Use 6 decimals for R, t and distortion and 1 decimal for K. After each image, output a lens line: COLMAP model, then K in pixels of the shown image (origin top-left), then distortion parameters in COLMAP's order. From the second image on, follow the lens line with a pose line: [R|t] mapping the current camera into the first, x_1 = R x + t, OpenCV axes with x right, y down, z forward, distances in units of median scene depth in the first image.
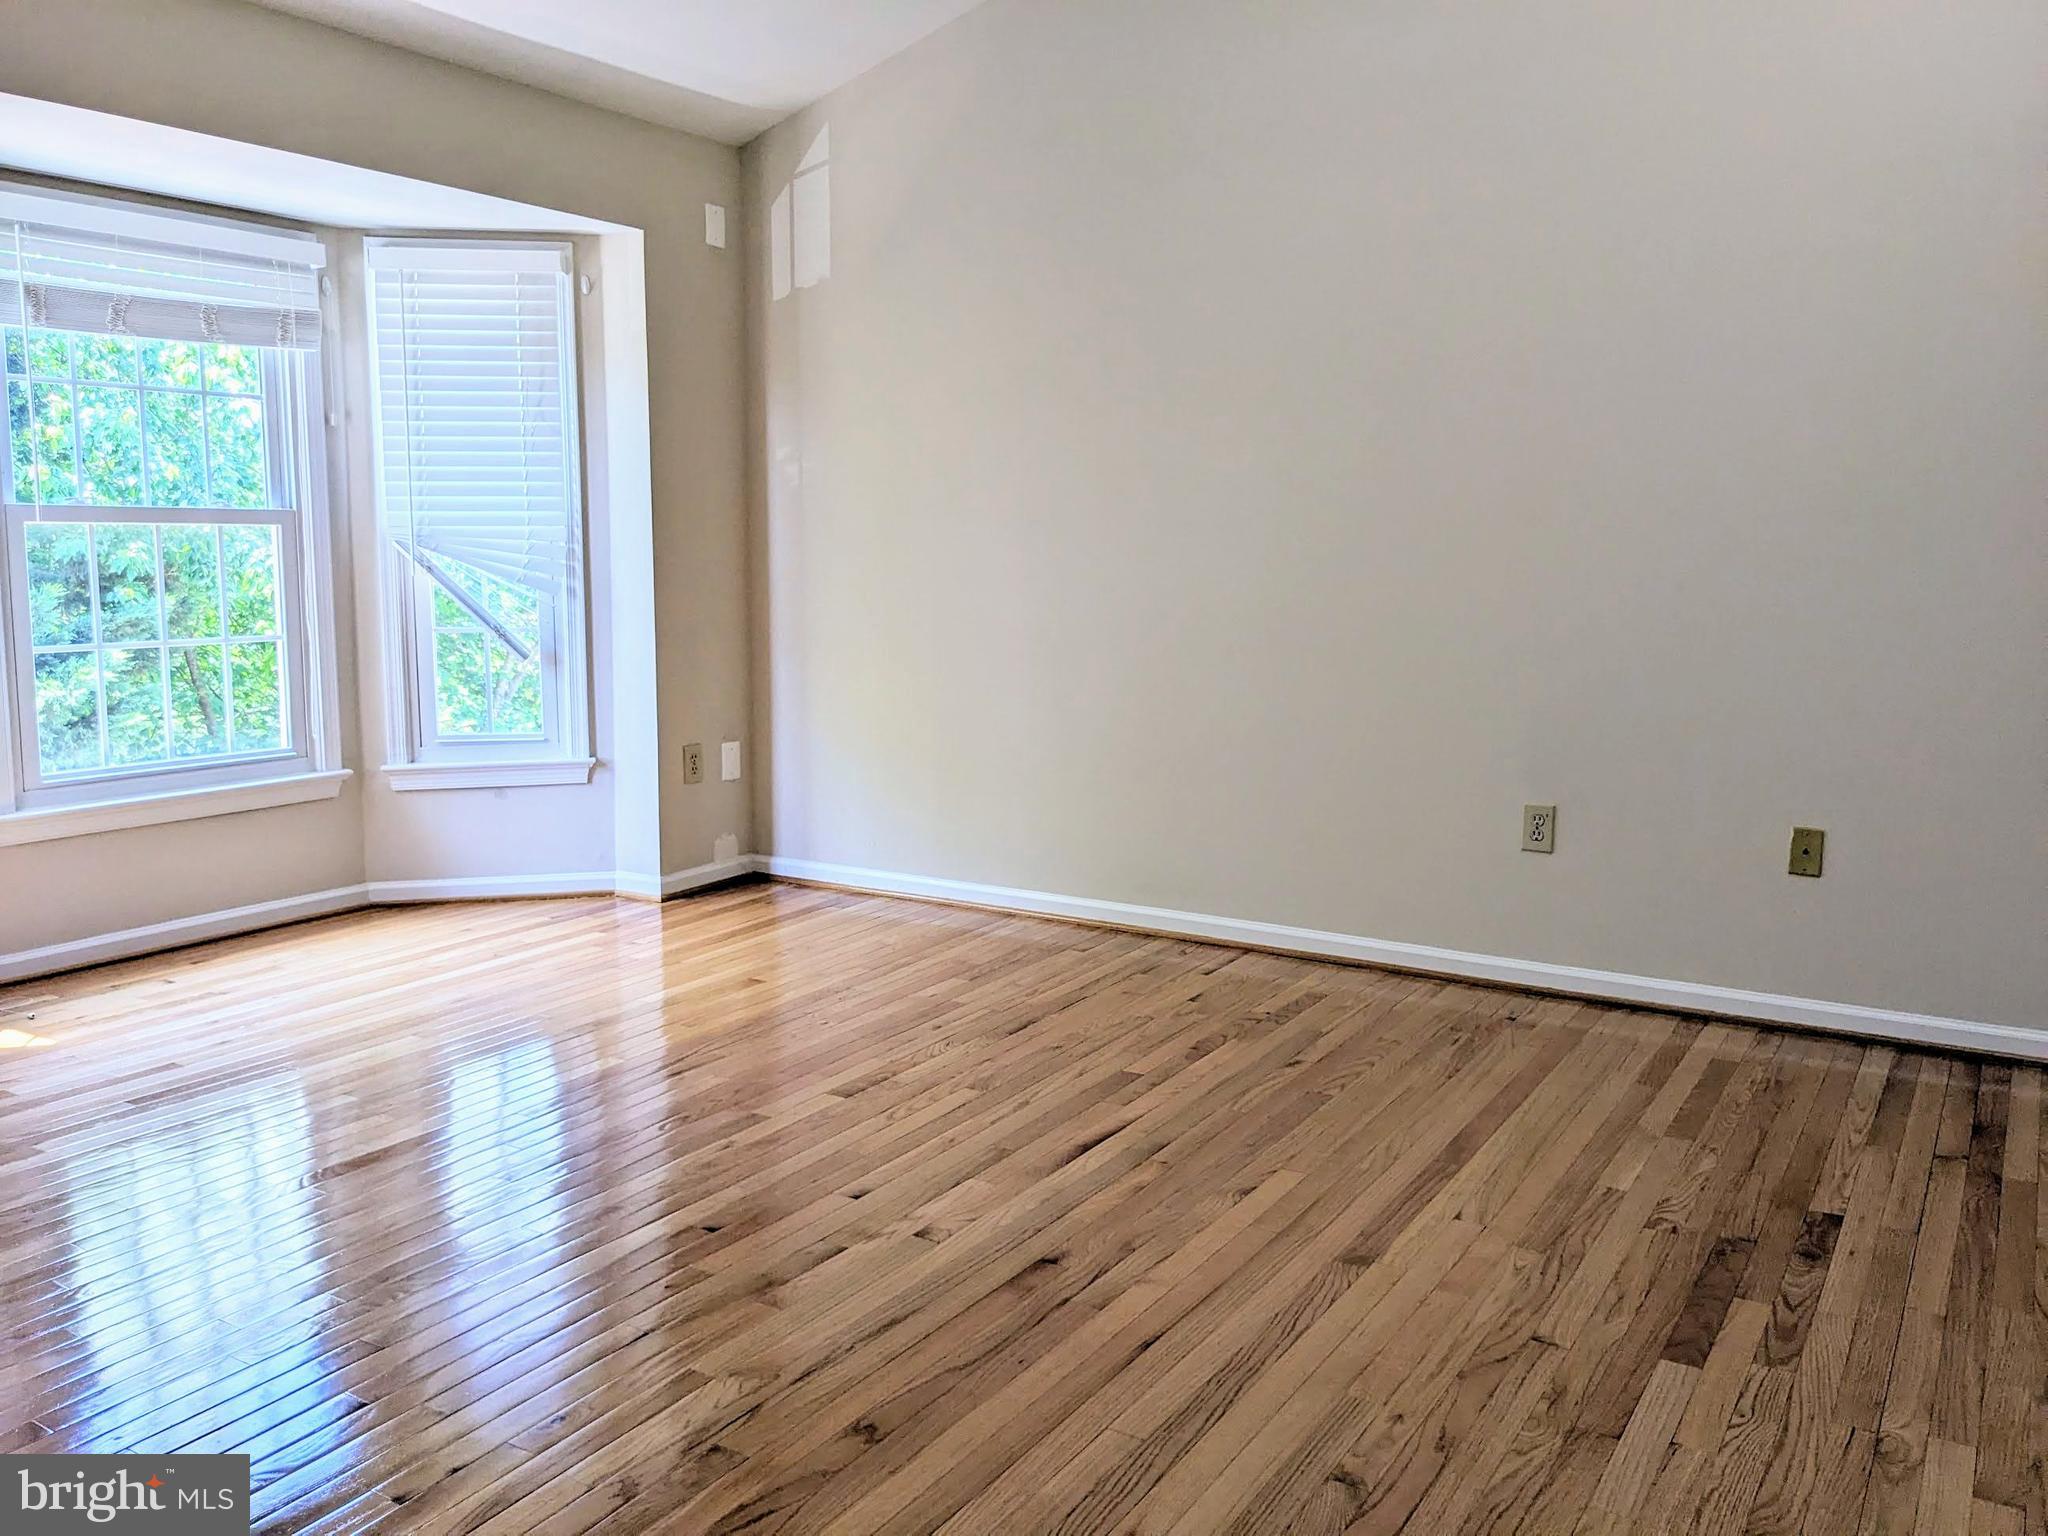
lens RADIAL K [[1618.0, 0, 1022.1], [0, 1618.0, 735.5], [0, 0, 1]] dist [0.014300, -0.002078]
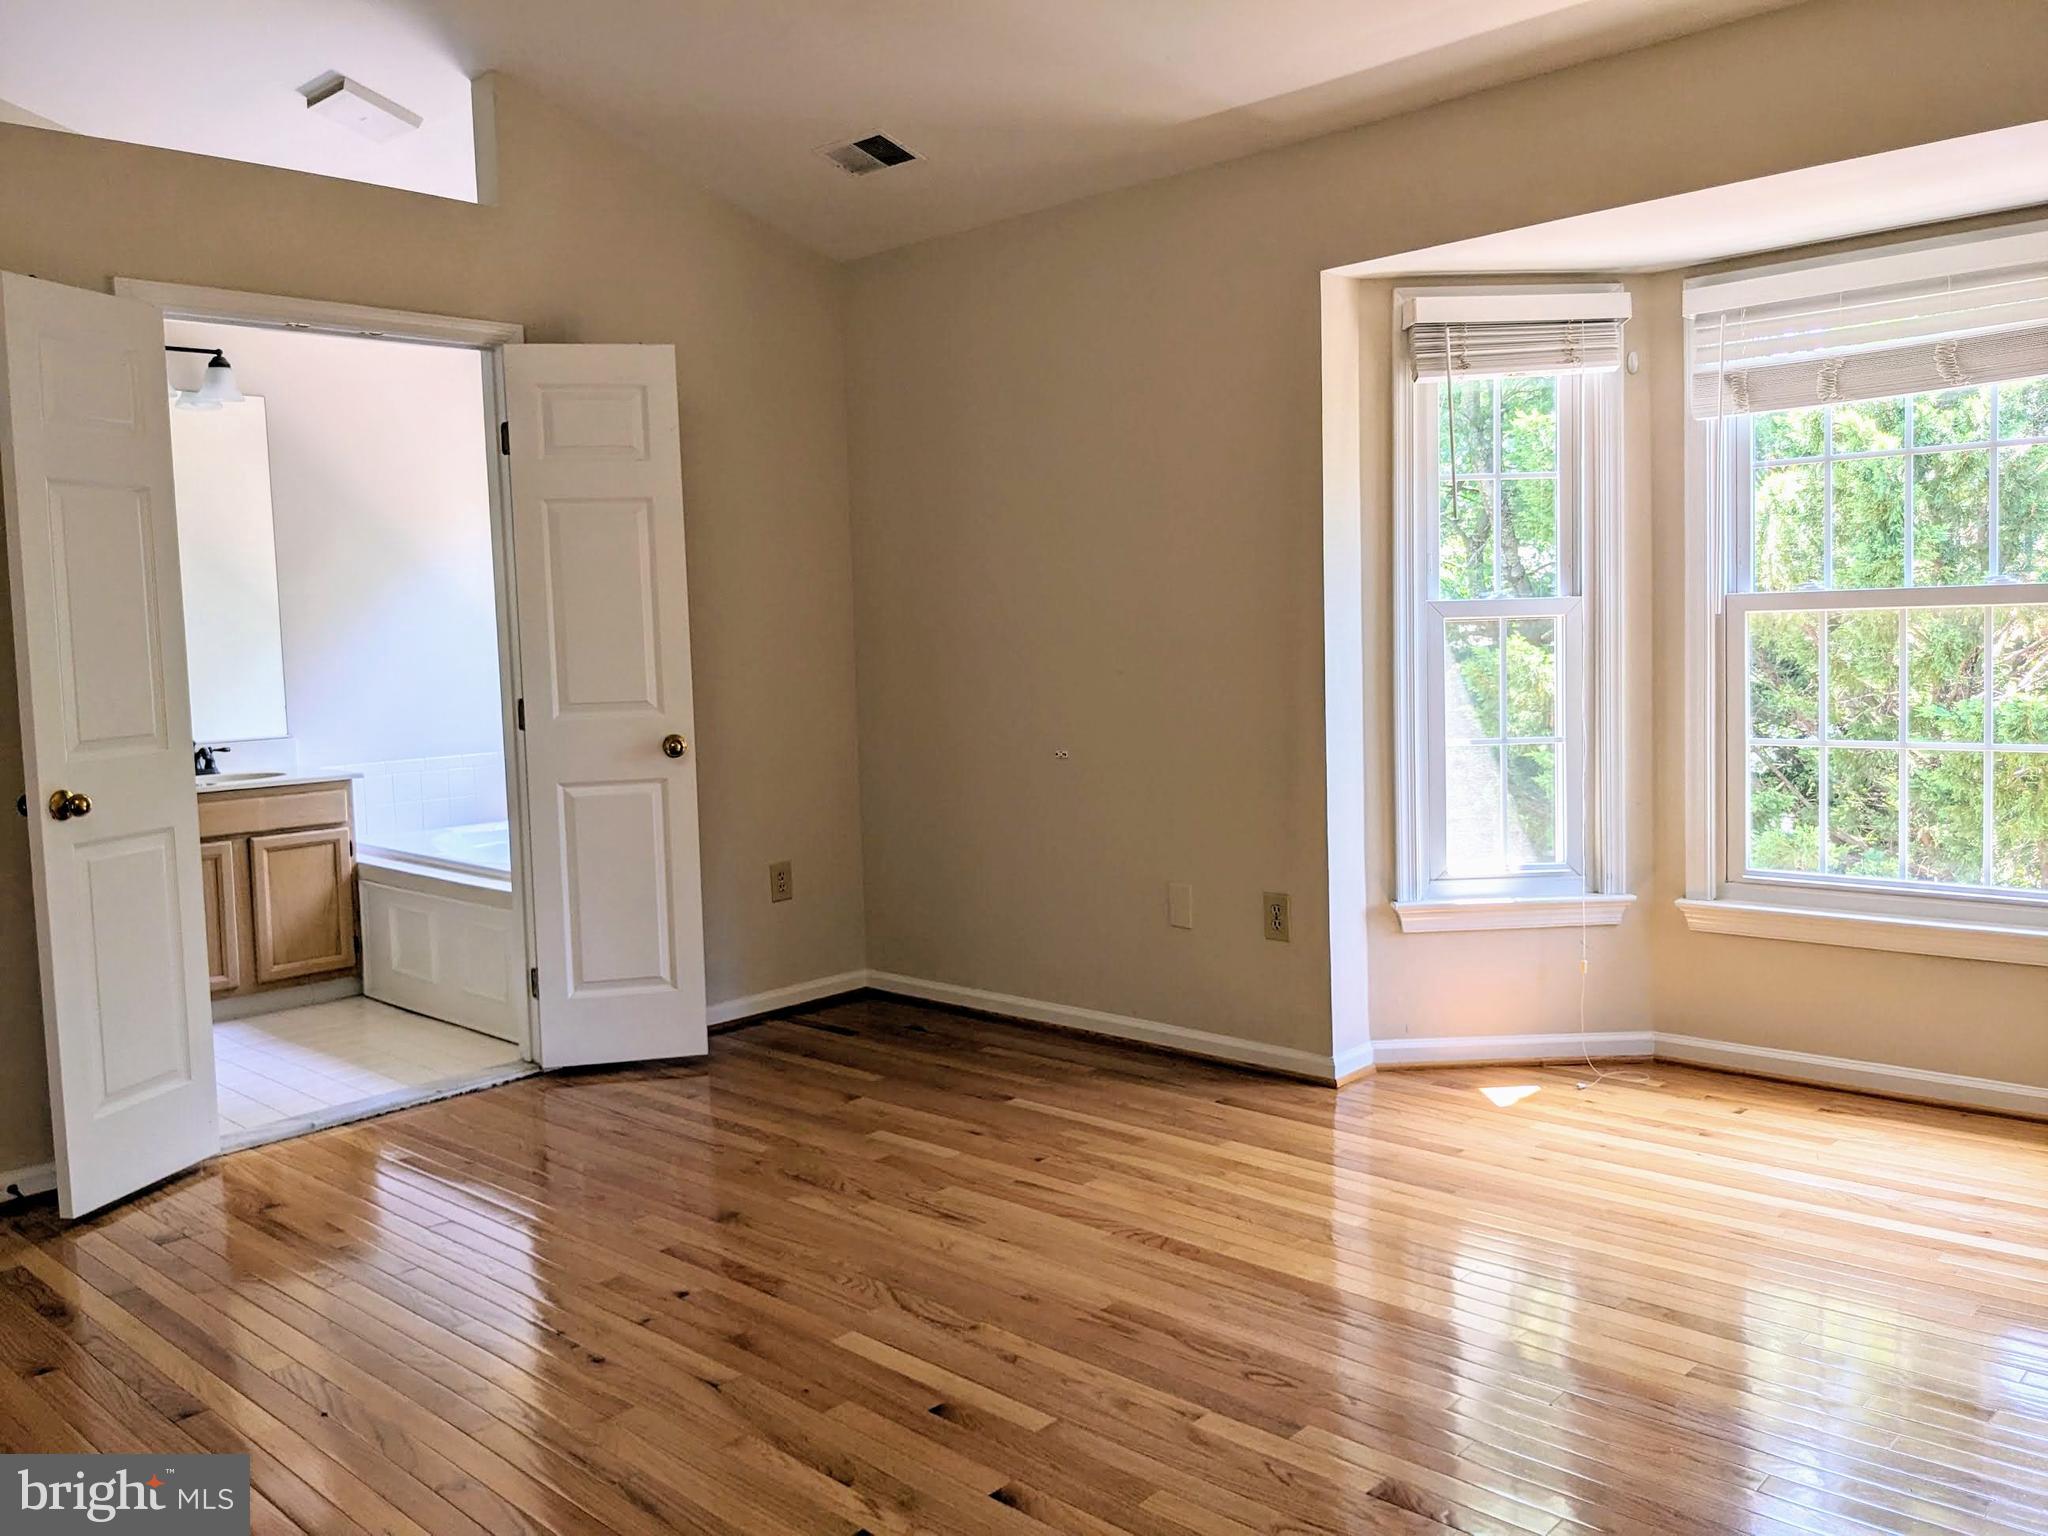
lens RADIAL K [[1618.0, 0, 1022.1], [0, 1618.0, 735.5], [0, 0, 1]] dist [0.014300, -0.002078]
pose [[-0.190383, 0.071398, -0.979110, 0.445116], [-0.095108, 0.991319, 0.090781, -0.106815], [0.977092, 0.110405, -0.181940, 0.777351]]
